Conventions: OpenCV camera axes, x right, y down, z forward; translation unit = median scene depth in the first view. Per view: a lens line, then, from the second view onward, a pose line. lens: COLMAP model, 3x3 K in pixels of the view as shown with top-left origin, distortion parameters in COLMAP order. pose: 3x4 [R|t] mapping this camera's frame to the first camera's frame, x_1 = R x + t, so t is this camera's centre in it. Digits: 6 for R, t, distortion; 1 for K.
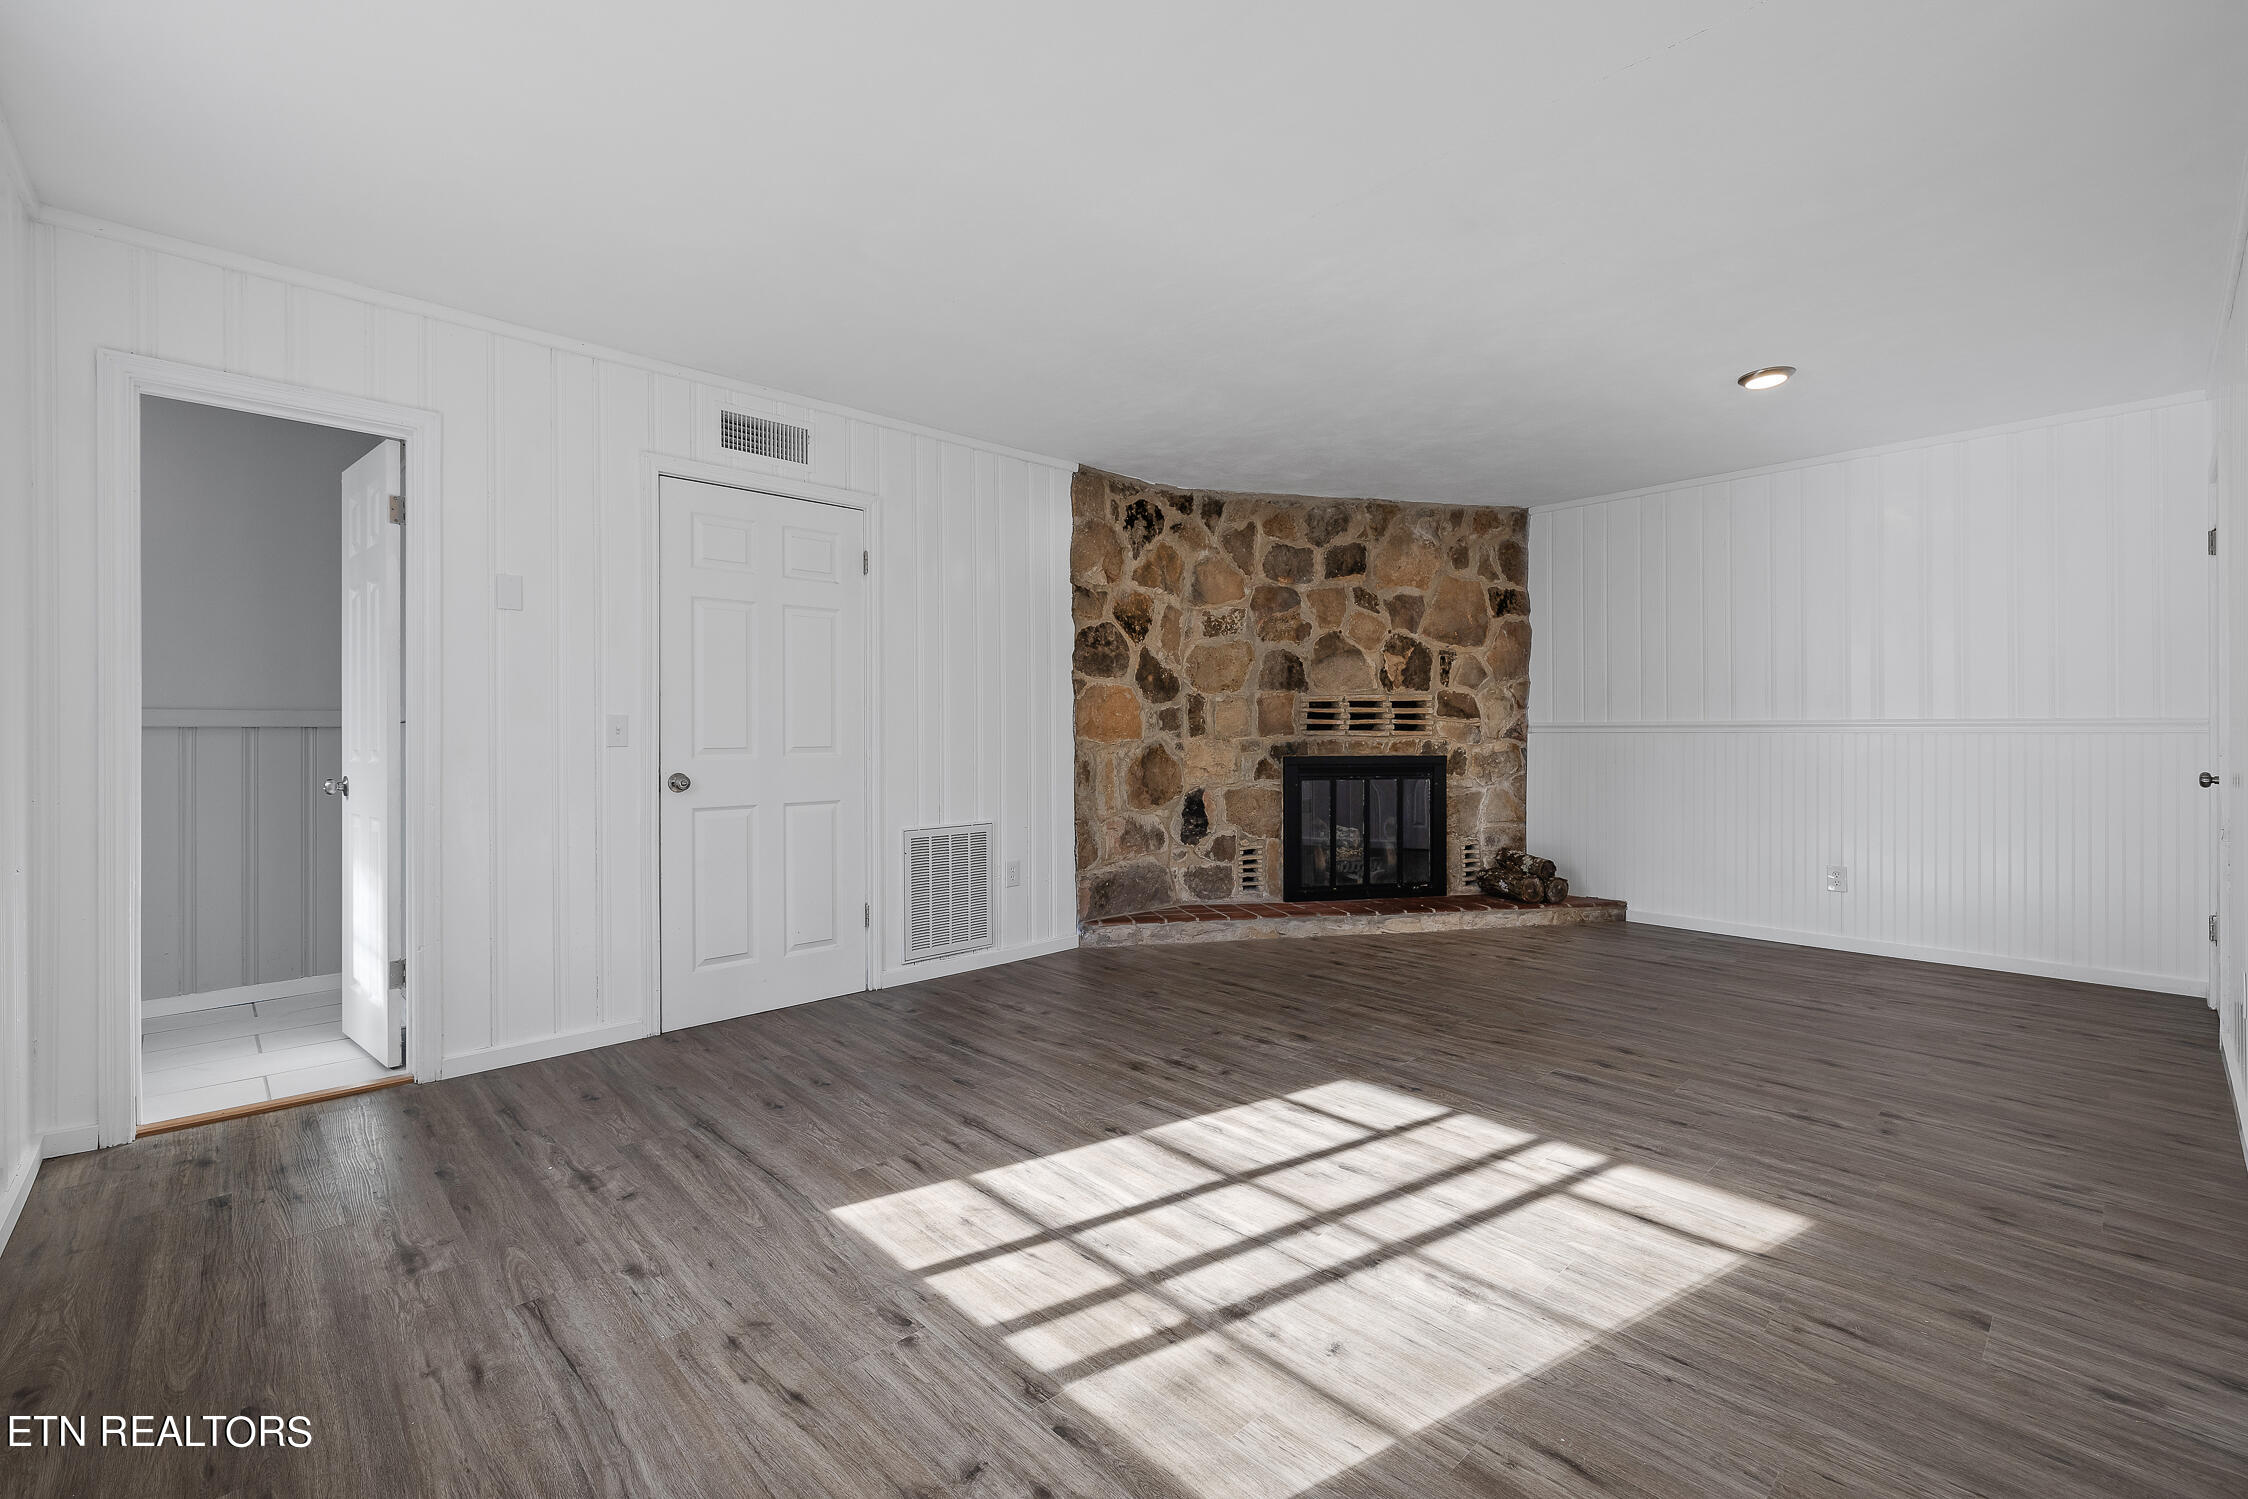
lens RADIAL K [[968.1, 0, 1147.9], [0, 968.1, 733.6], [0, 0, 1]] dist [0.000113, 0.000018]
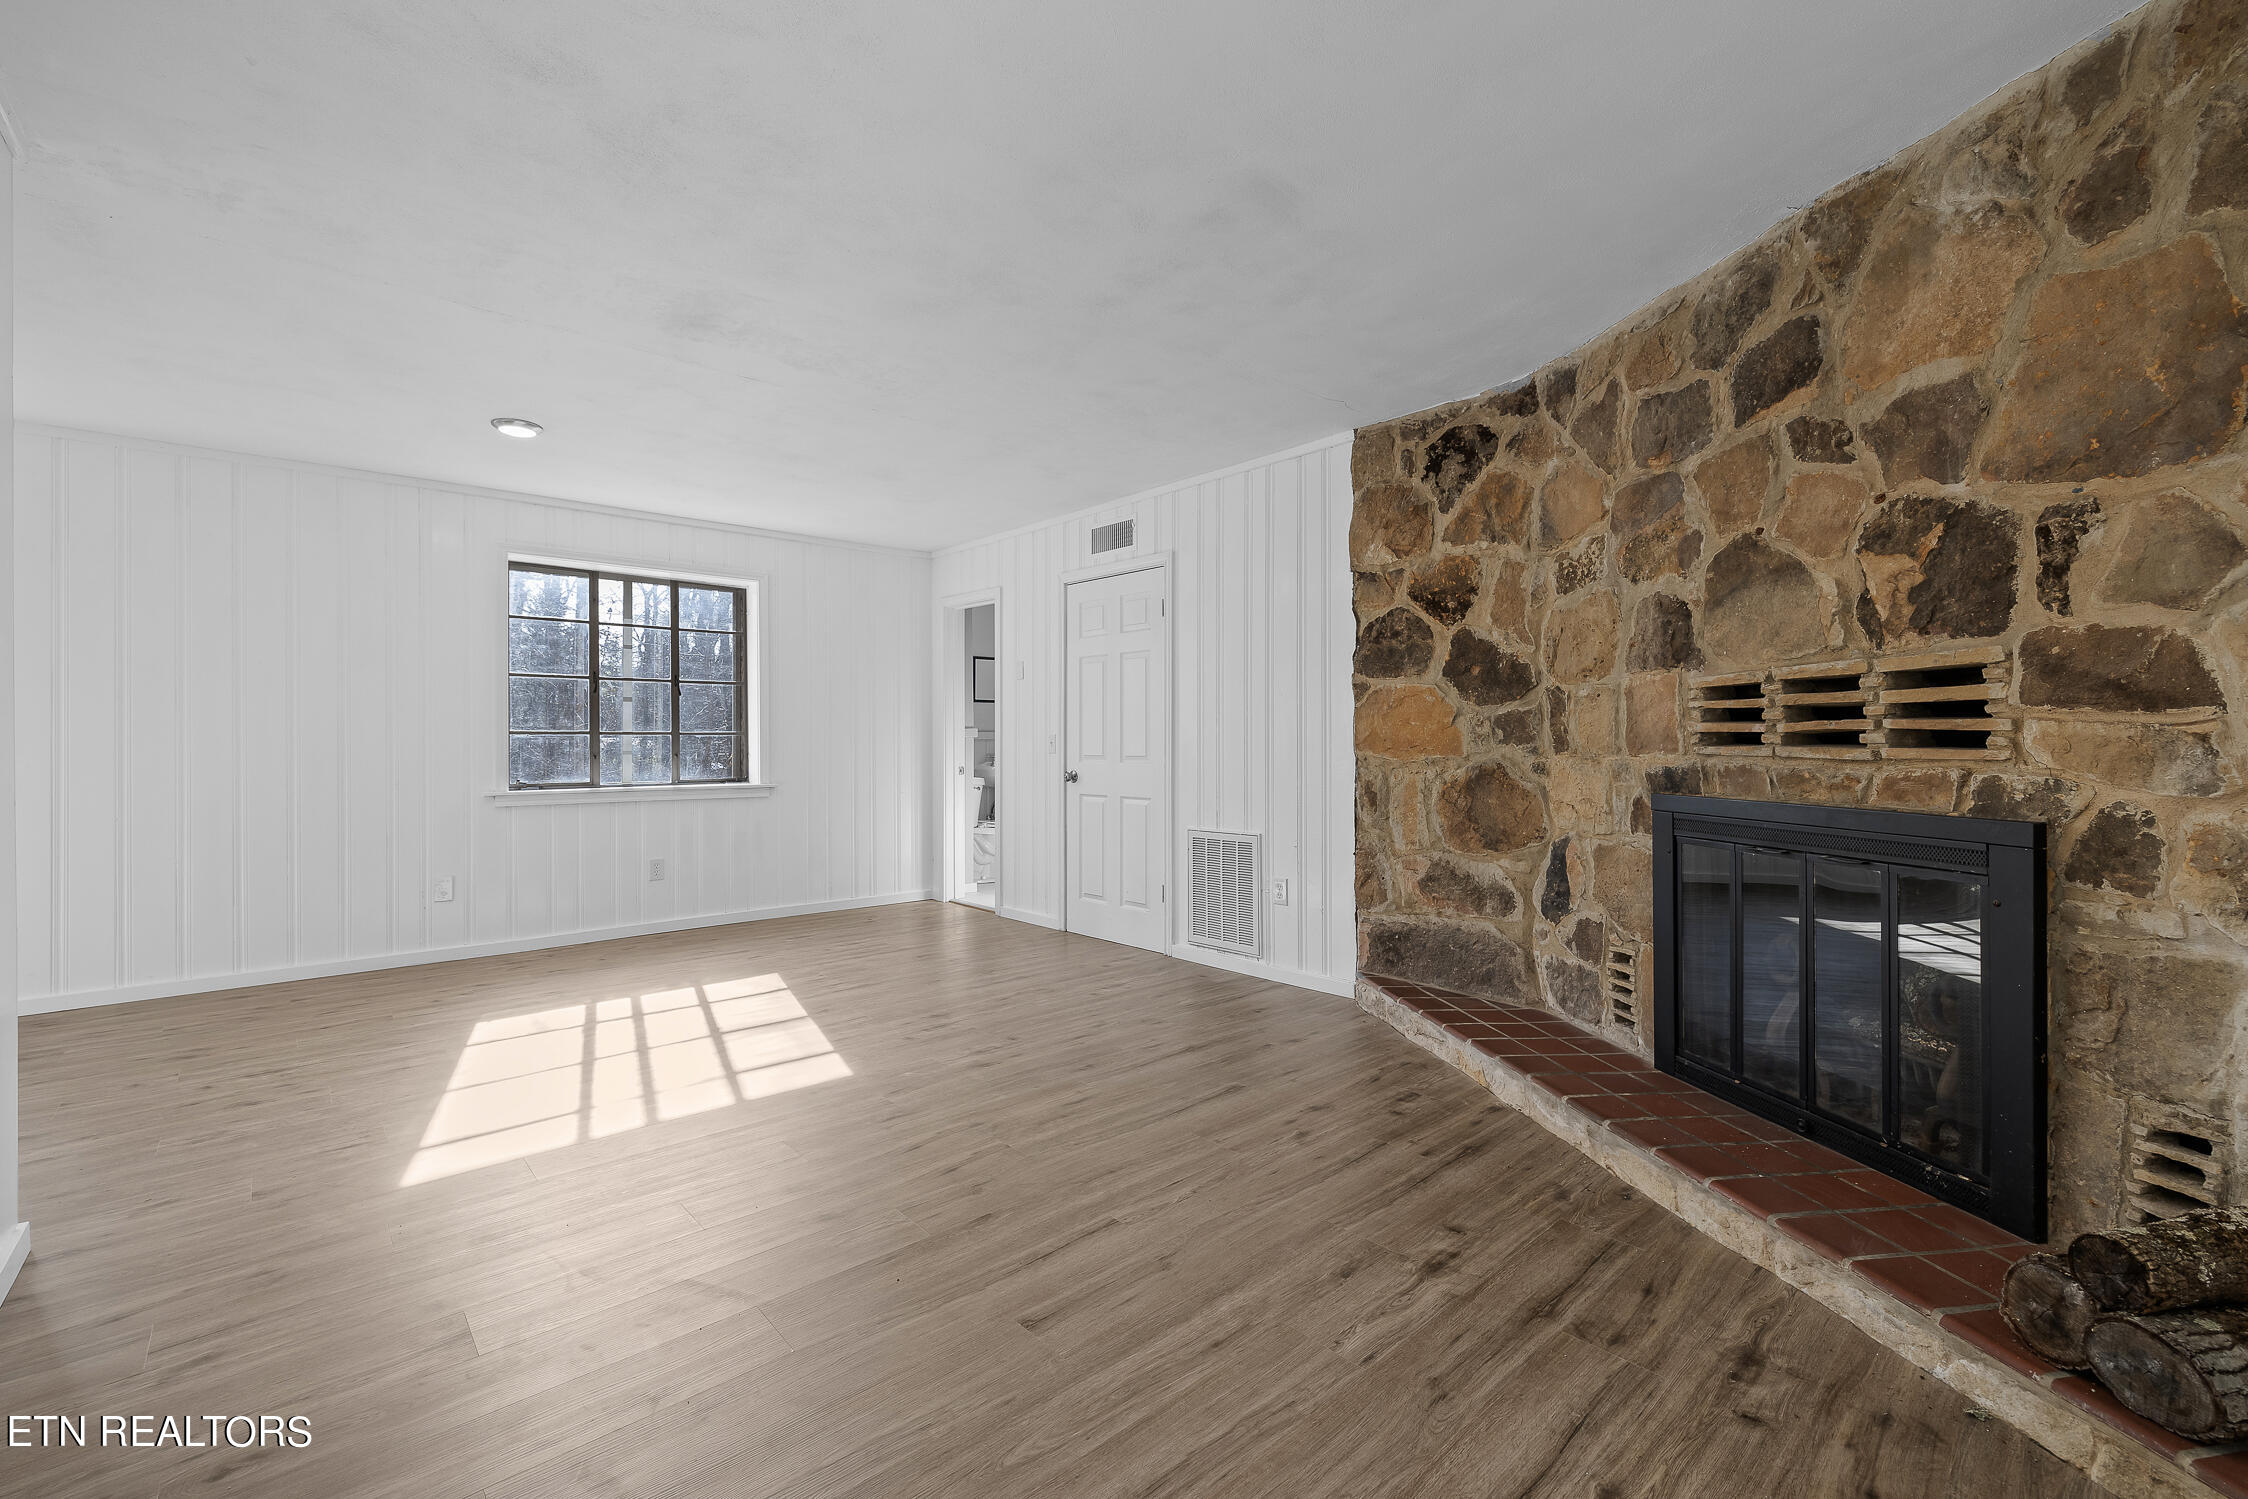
lens RADIAL K [[949.5, 0, 1118.7], [0, 949.5, 745.1], [0, 0, 1]] dist [0.000625, -0.000001]
pose [[-0.043876, 0.006923, -0.999013, 0.708838], [0.000536, 0.999976, 0.006906, -0.007355], [0.999037, -0.000232, -0.043879, 0.763900]]
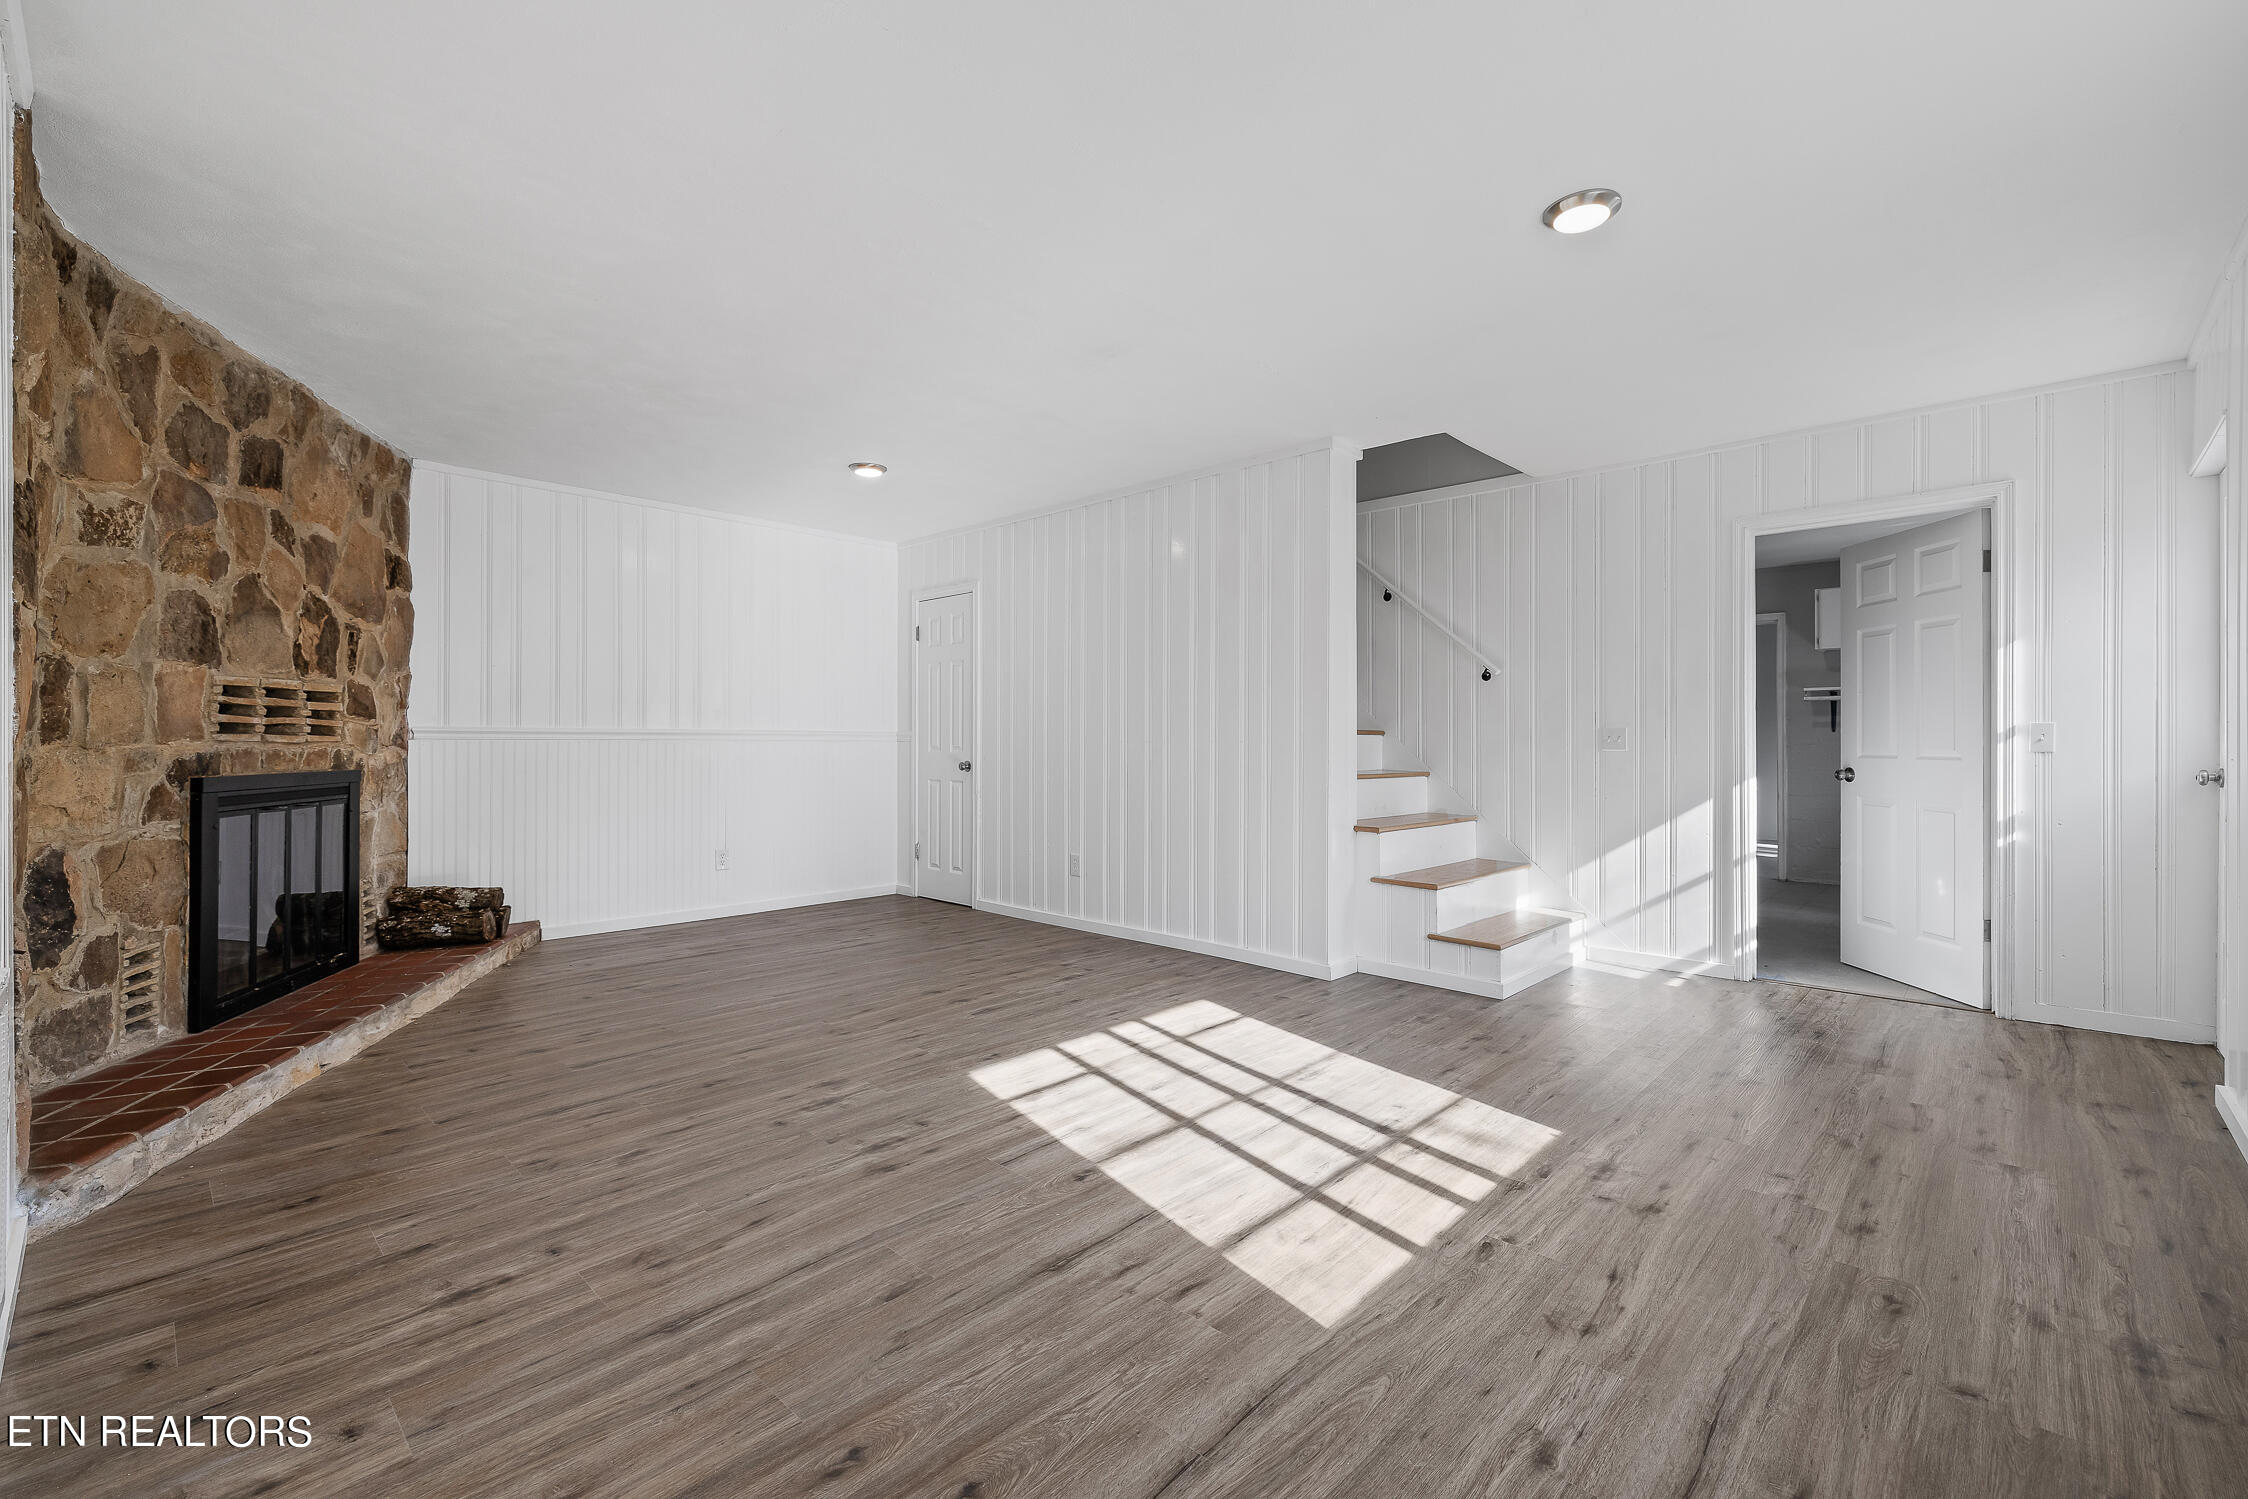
lens RADIAL K [[941.6, 0, 1122.3], [0, 941.6, 741.7], [0, 0, 1]] dist [-0.002480, -0.000211]
pose [[-0.039719, 0.002517, 0.999208, -0.457155], [0.000280, 0.999997, -0.002508, 0.003731], [-0.999211, 0.000180, -0.039720, 0.499162]]
